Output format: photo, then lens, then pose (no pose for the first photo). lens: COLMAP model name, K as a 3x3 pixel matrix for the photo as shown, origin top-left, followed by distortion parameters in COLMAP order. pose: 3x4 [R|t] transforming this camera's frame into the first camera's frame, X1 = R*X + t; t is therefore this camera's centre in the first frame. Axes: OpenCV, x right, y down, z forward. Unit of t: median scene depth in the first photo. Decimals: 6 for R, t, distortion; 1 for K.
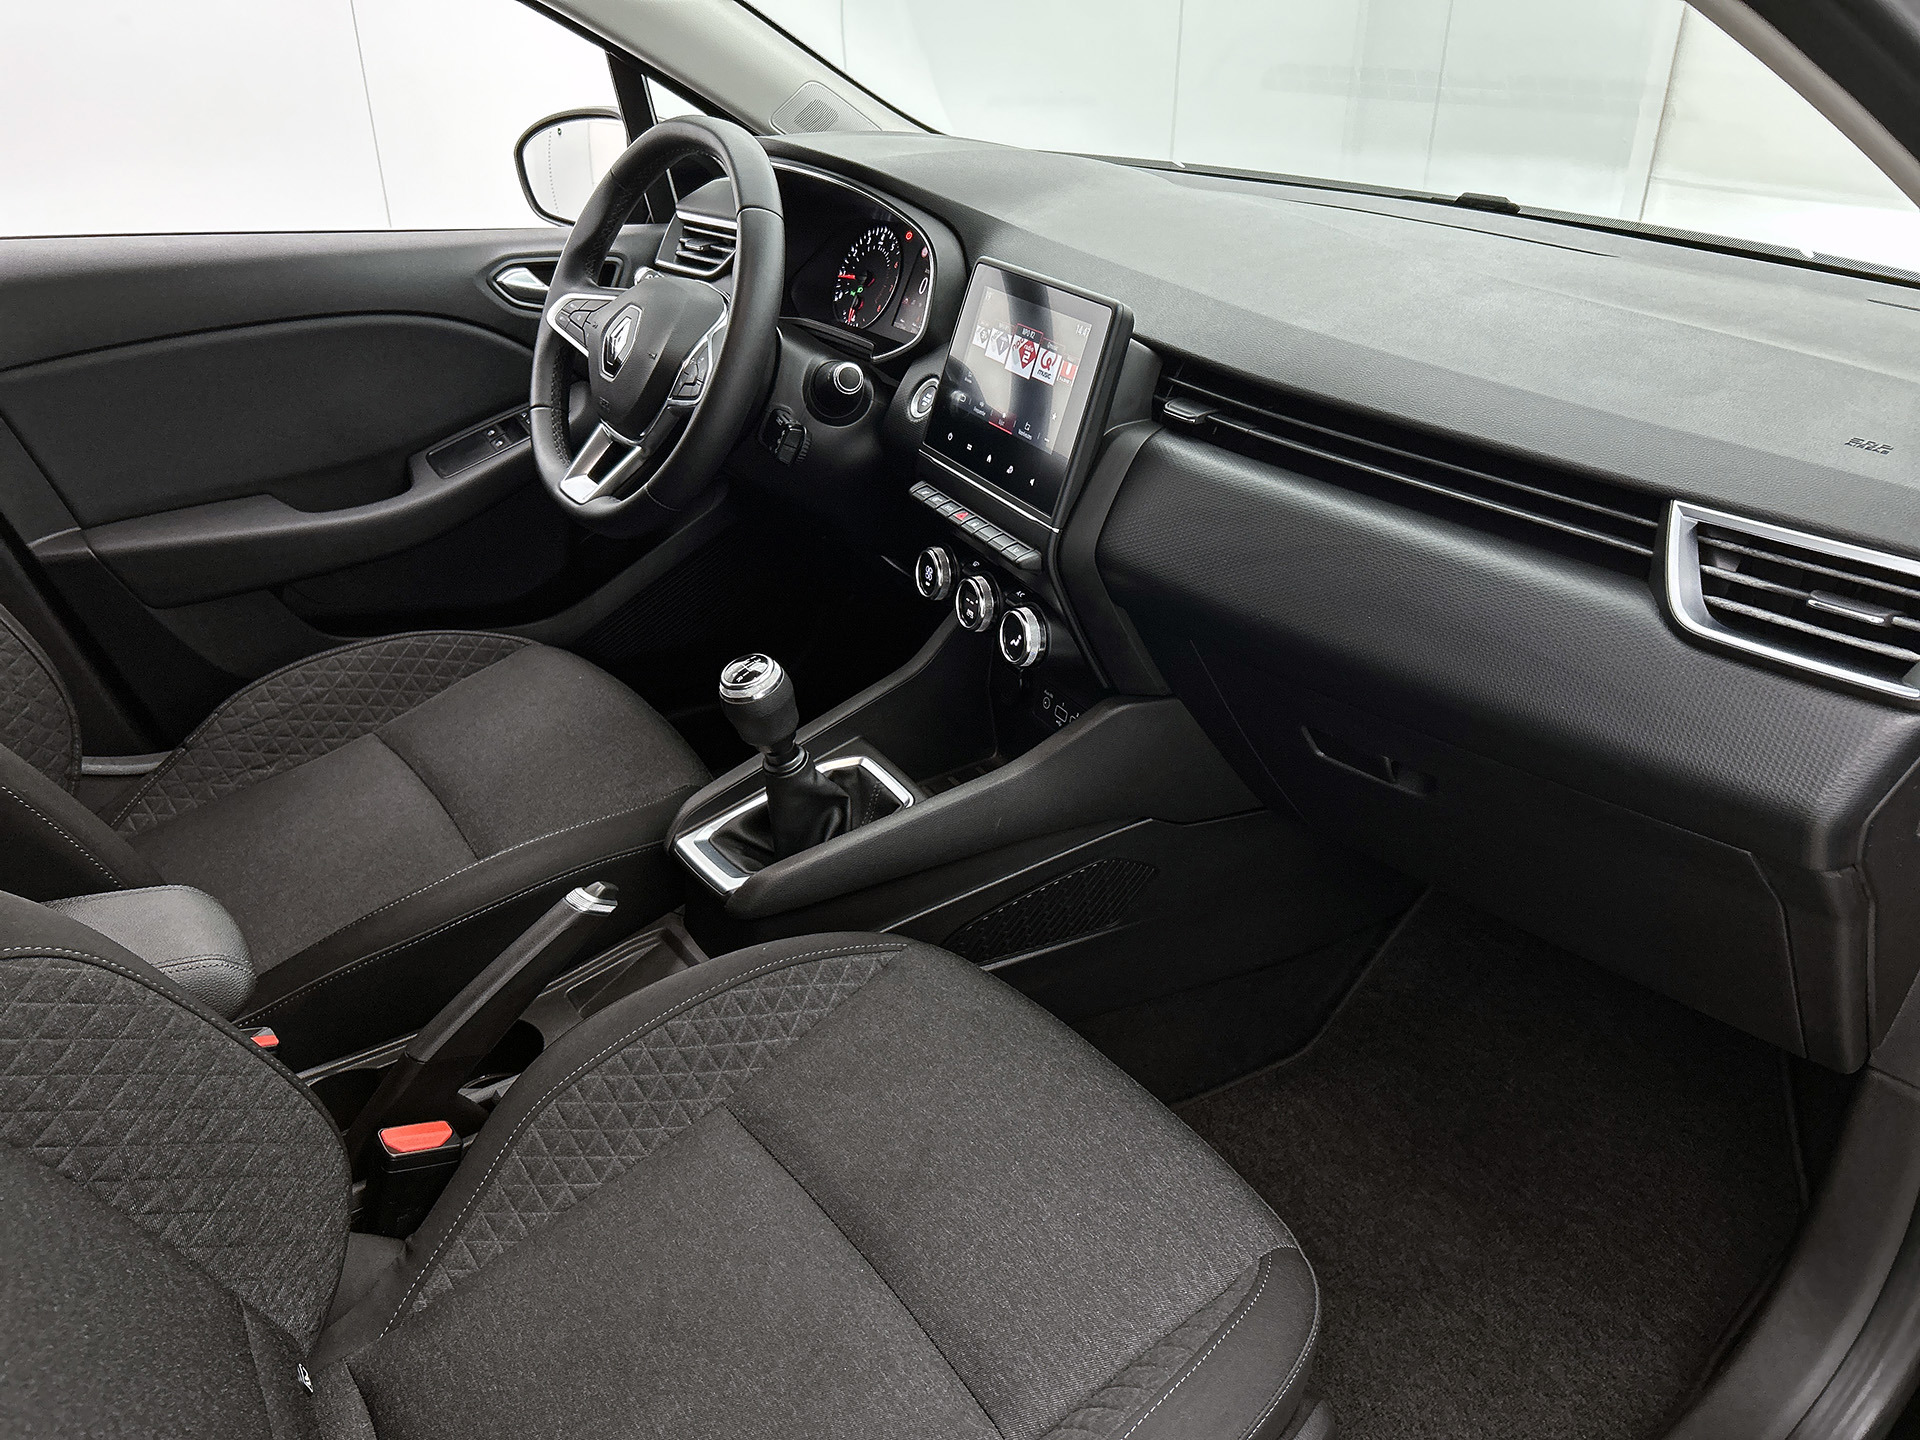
lens RADIAL K [[1444.1, 0, 958.3], [0, 1444.1, 706.2], [0, 0, 1]] dist [0.012243, 0.000246]
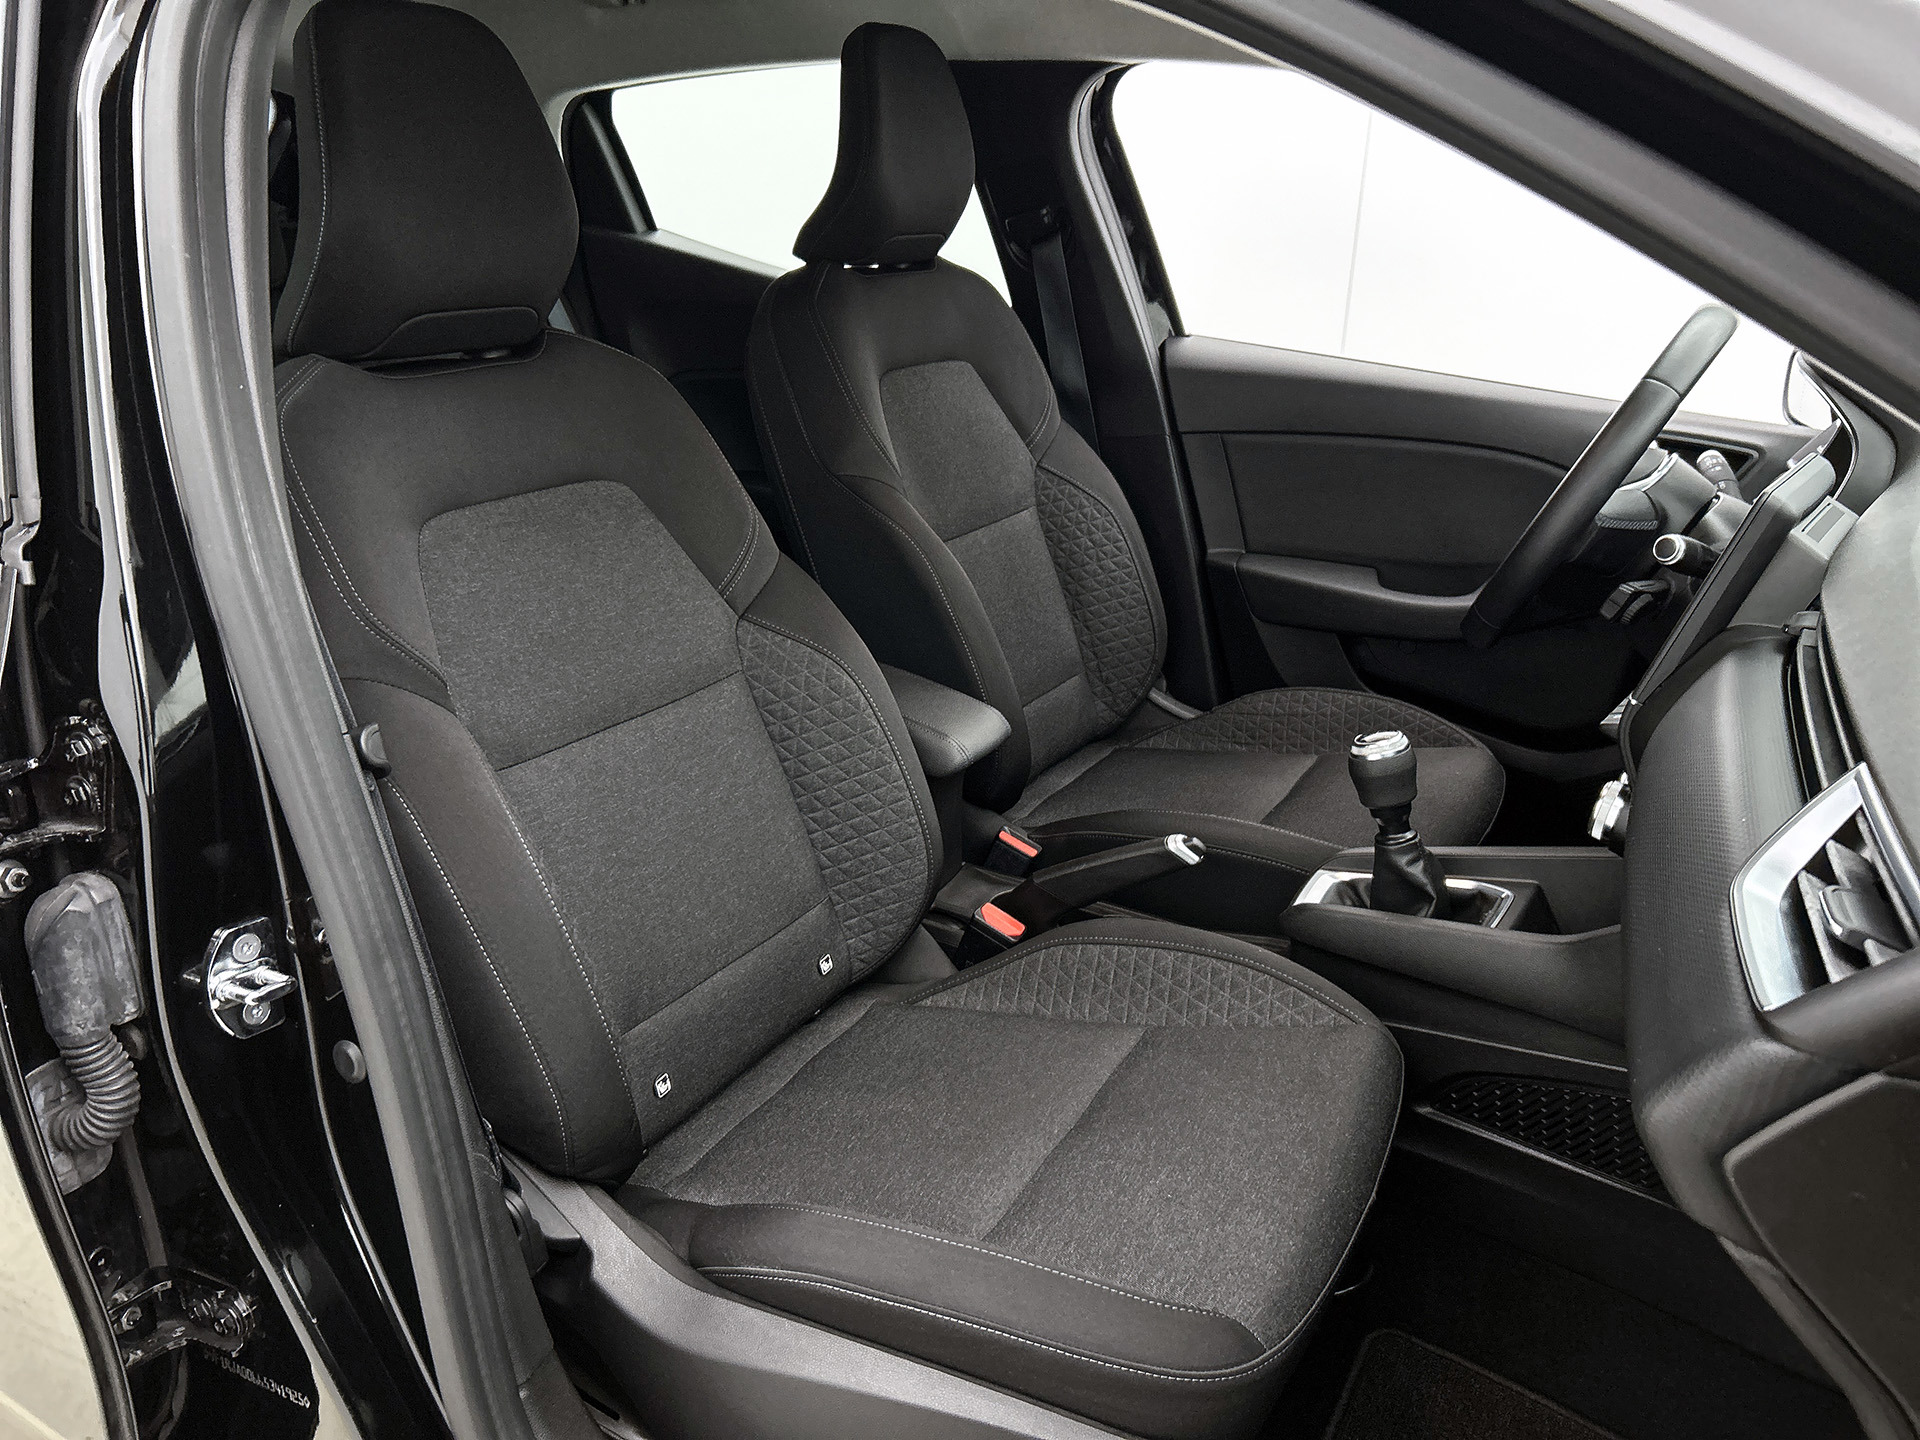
lens RADIAL K [[1444.1, 0, 953.0], [0, 1444.1, 728.0], [0, 0, 1]] dist [0.012243, 0.000246]
pose [[0.412924, 0.321868, -0.851995, 0.584854], [-0.432768, 0.892457, 0.127410, -0.028430], [0.801378, 0.316105, 0.507810, 0.126621]]
